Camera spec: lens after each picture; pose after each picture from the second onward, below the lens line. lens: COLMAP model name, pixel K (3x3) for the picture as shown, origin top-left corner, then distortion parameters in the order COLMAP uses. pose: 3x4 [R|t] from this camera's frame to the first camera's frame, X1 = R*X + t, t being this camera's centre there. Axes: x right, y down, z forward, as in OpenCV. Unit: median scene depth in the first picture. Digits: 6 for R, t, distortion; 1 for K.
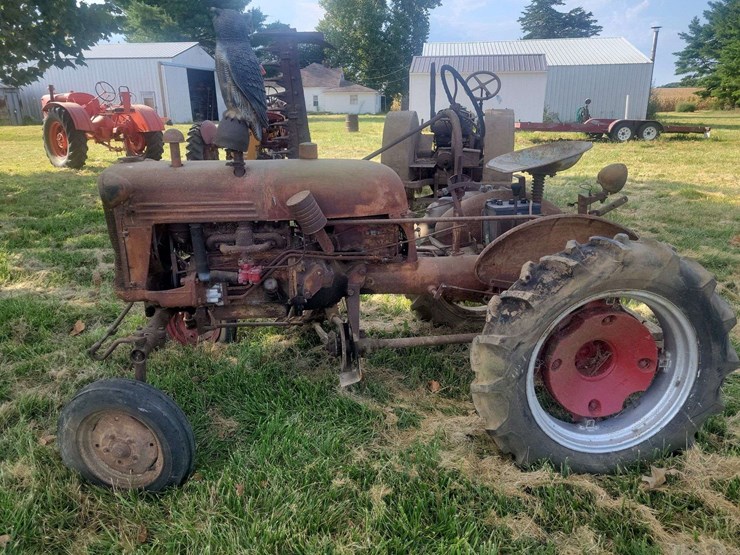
lens RADIAL K [[555.5, 0, 365.1], [0, 555.5, 275.2], [0, 0, 1]] dist [0.060459, -0.042573]
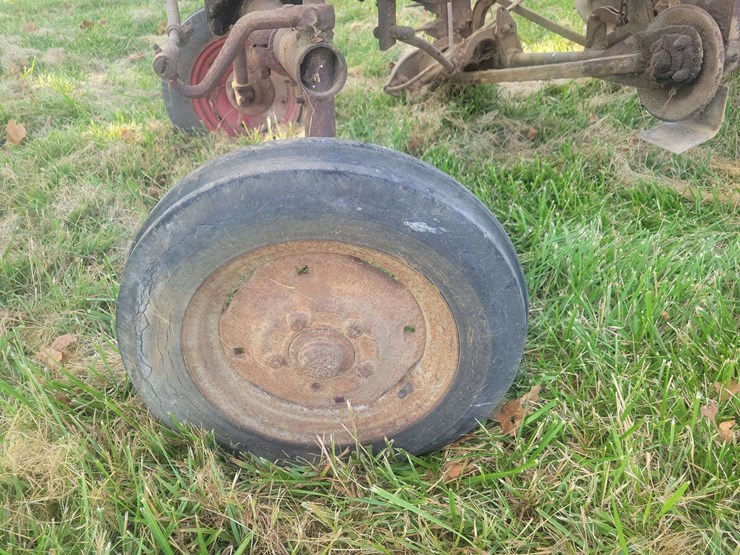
lens RADIAL K [[555.5, 0, 365.1], [0, 555.5, 275.2], [0, 0, 1]] dist [0.060459, -0.042573]
pose [[0.985619, -0.129413, 0.108662, -0.411049], [0.093860, 0.953980, 0.284802, 0.160216], [-0.140519, -0.270507, 0.952408, 0.646535]]
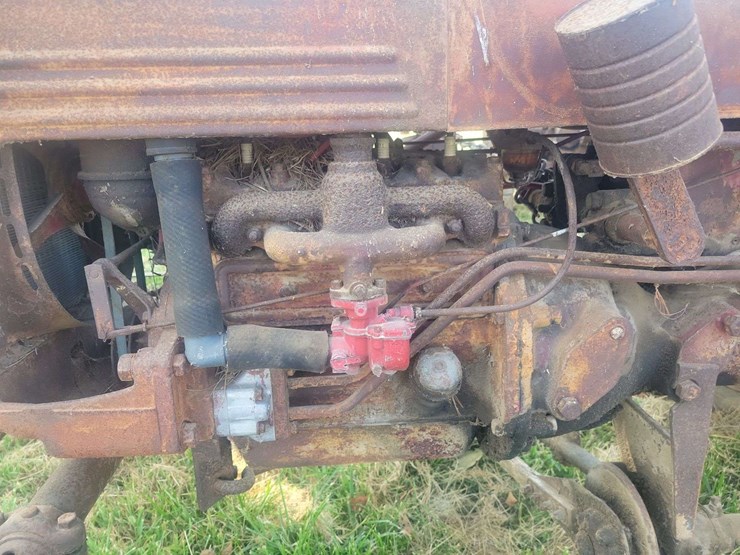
lens RADIAL K [[555.5, 0, 365.1], [0, 555.5, 275.2], [0, 0, 1]] dist [0.060459, -0.042573]
pose [[0.996921, -0.002743, -0.078360, -0.191922], [0.000957, 0.999739, -0.022812, -0.026678], [0.078403, 0.022667, 0.996664, 0.741089]]
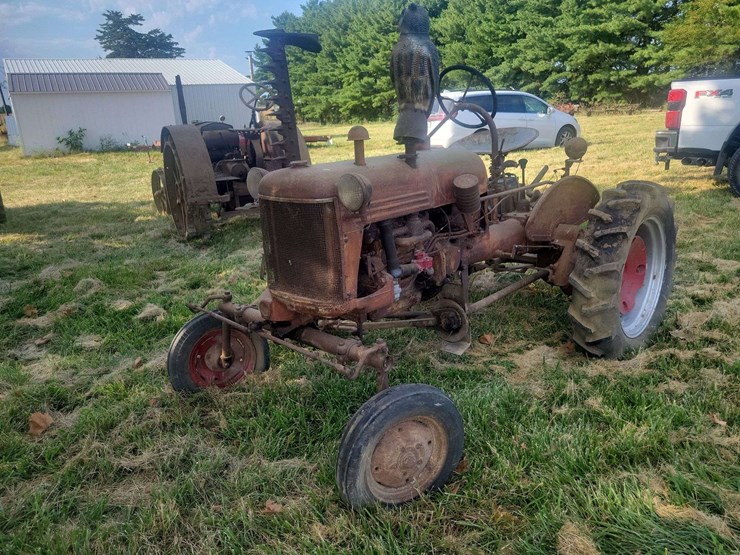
lens RADIAL K [[555.5, 0, 365.1], [0, 555.5, 275.2], [0, 0, 1]] dist [0.060459, -0.042573]
pose [[0.783007, -0.203484, 0.587788, -0.921076], [0.222056, 0.974153, 0.041431, -0.046164], [-0.581026, 0.098081, 0.807953, 0.231043]]
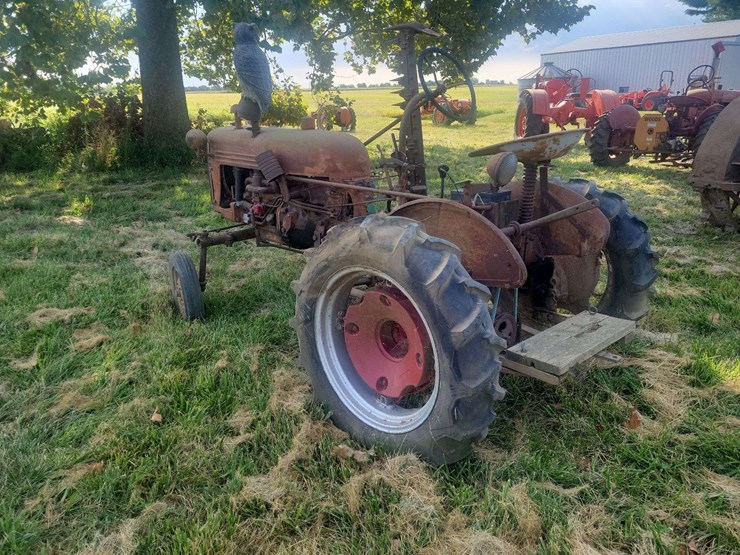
lens RADIAL K [[552.1, 0, 370.0], [0, 552.1, 277.5], [0, 0, 1]] dist [0.053705, -0.047299]
pose [[0.620261, 0.245105, -0.745117, 1.101459], [-0.223799, 0.965740, 0.131381, -0.081317], [0.751792, 0.085266, 0.653865, 0.306522]]
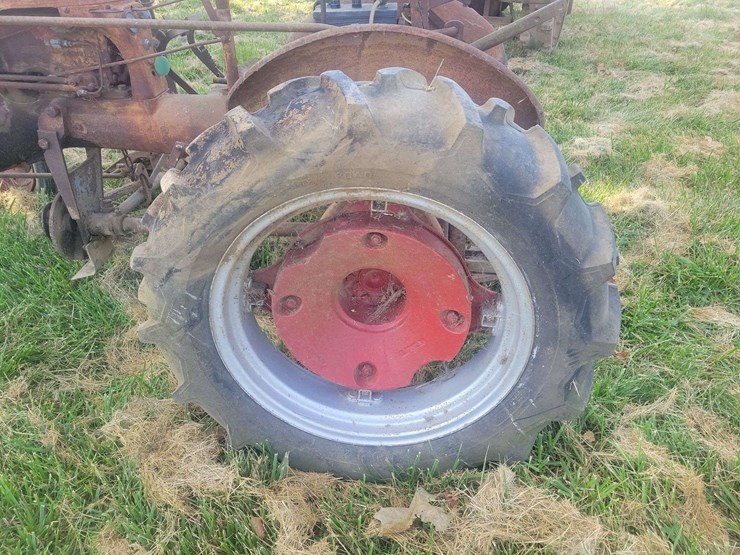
lens RADIAL K [[556.0, 0, 358.3], [0, 556.0, 272.0], [0, 0, 1]] dist [0.066505, -0.056911]
pose [[0.977908, 0.118754, -0.172027, 0.491475], [-0.065798, 0.955995, 0.285910, -0.039524], [0.198410, -0.268275, 0.942689, 0.466763]]
